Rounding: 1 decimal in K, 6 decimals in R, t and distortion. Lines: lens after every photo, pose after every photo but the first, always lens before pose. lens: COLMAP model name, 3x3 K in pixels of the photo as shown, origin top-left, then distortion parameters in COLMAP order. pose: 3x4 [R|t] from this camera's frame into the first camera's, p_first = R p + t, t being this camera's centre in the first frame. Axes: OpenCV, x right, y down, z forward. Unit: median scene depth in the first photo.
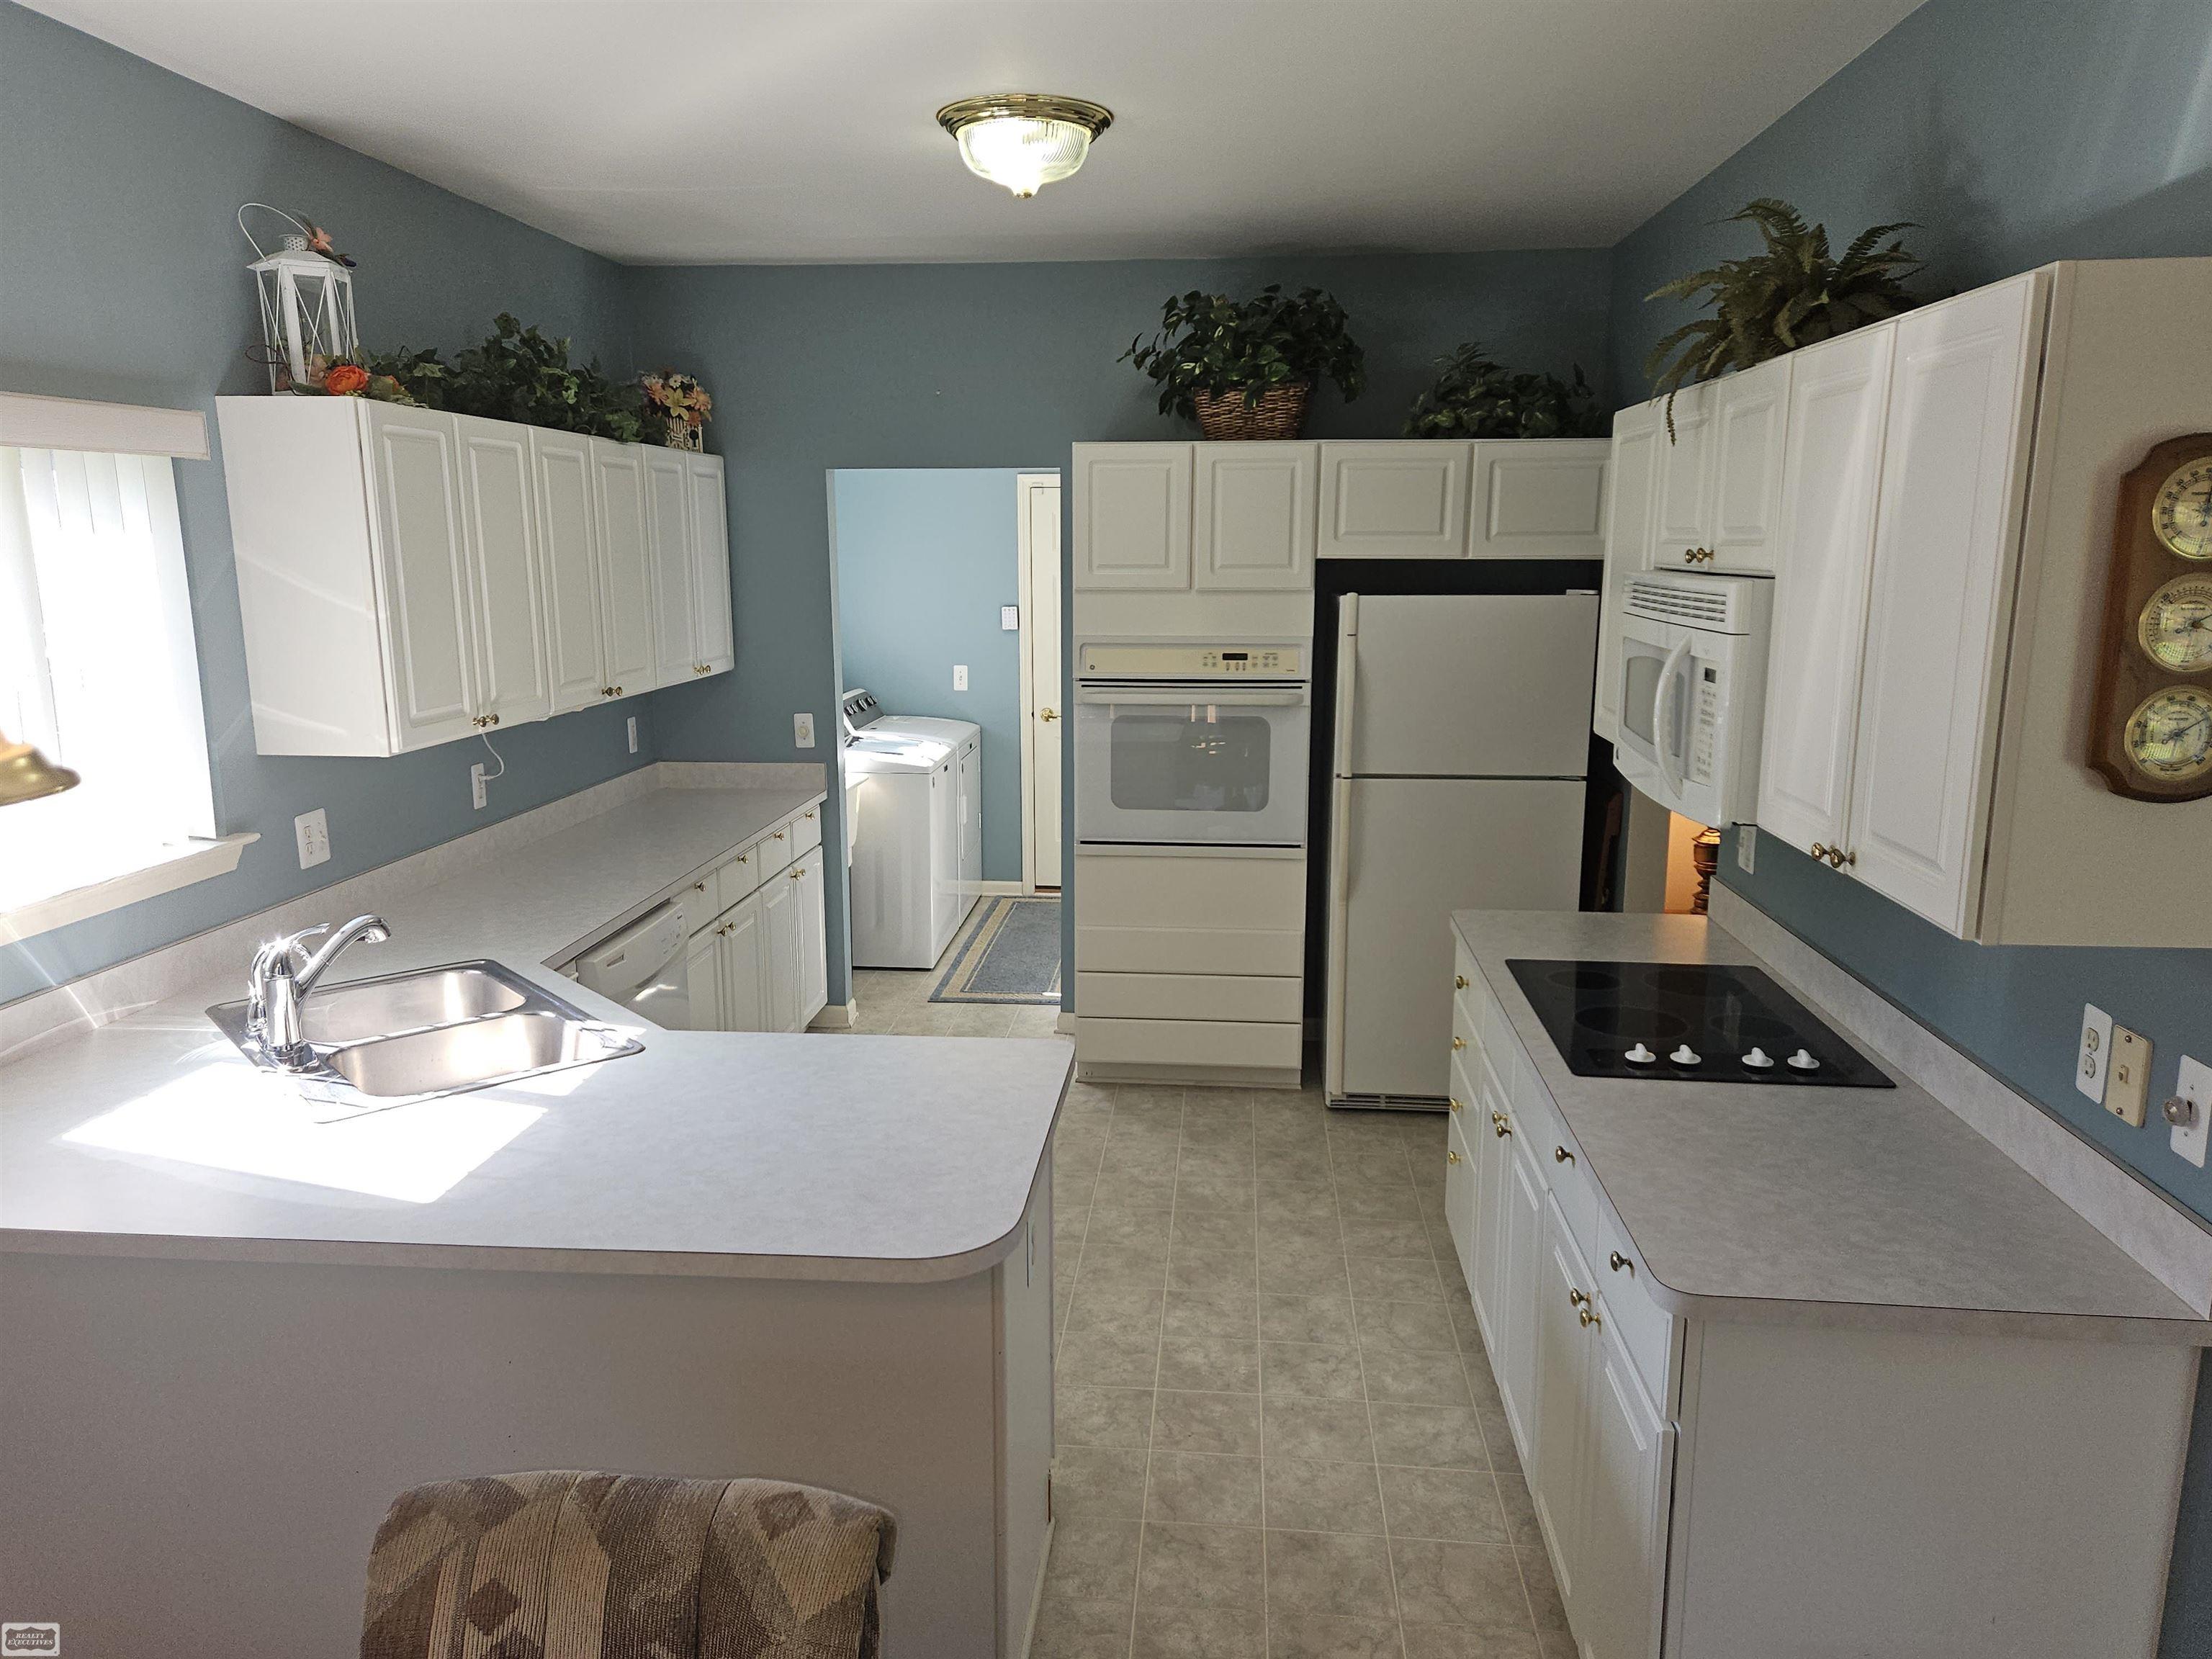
lens RADIAL K [[1511.5, 0, 1106.0], [0, 1511.5, 829.5], [0, 0, 1]] dist [0.083447, -0.094683]
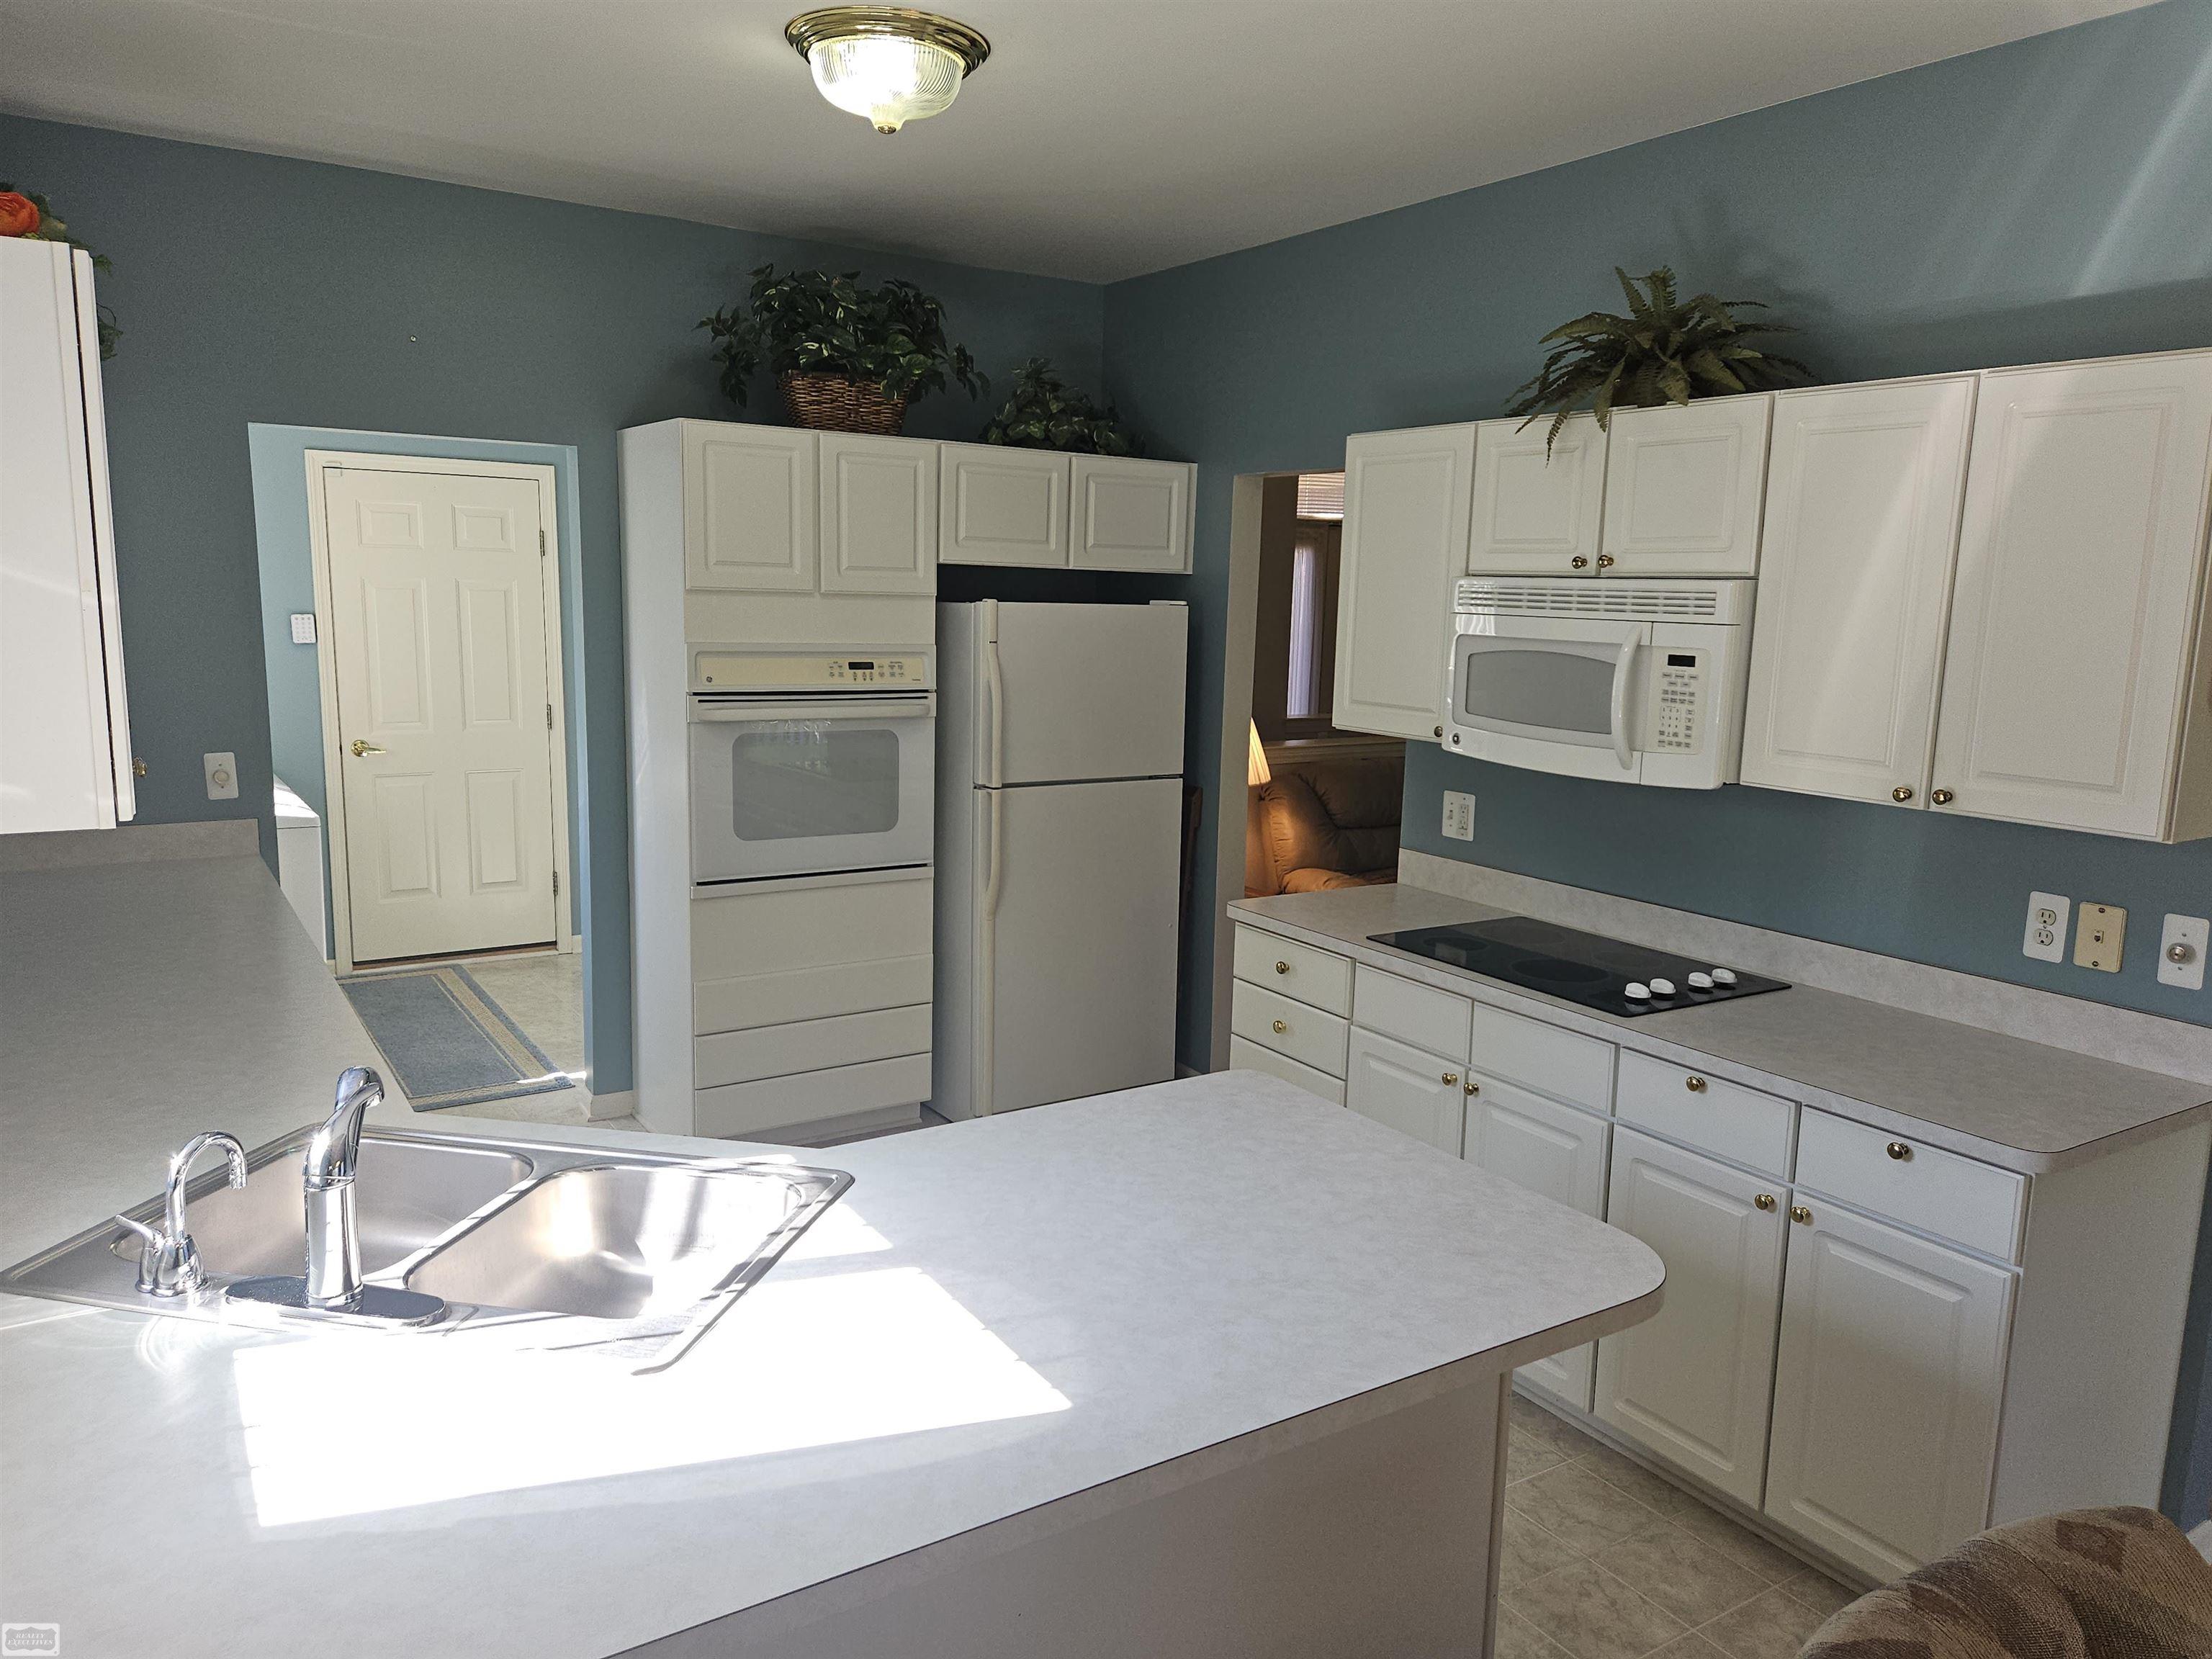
lens RADIAL K [[1508.5, 0, 1095.0], [0, 1508.5, 816.2], [0, 0, 1]] dist [0.085682, -0.089721]
pose [[0.790276, -0.071471, 0.608568, -0.374213], [0.087433, 0.996164, 0.003451, -0.013611], [-0.606481, 0.050481, 0.793494, 0.187509]]
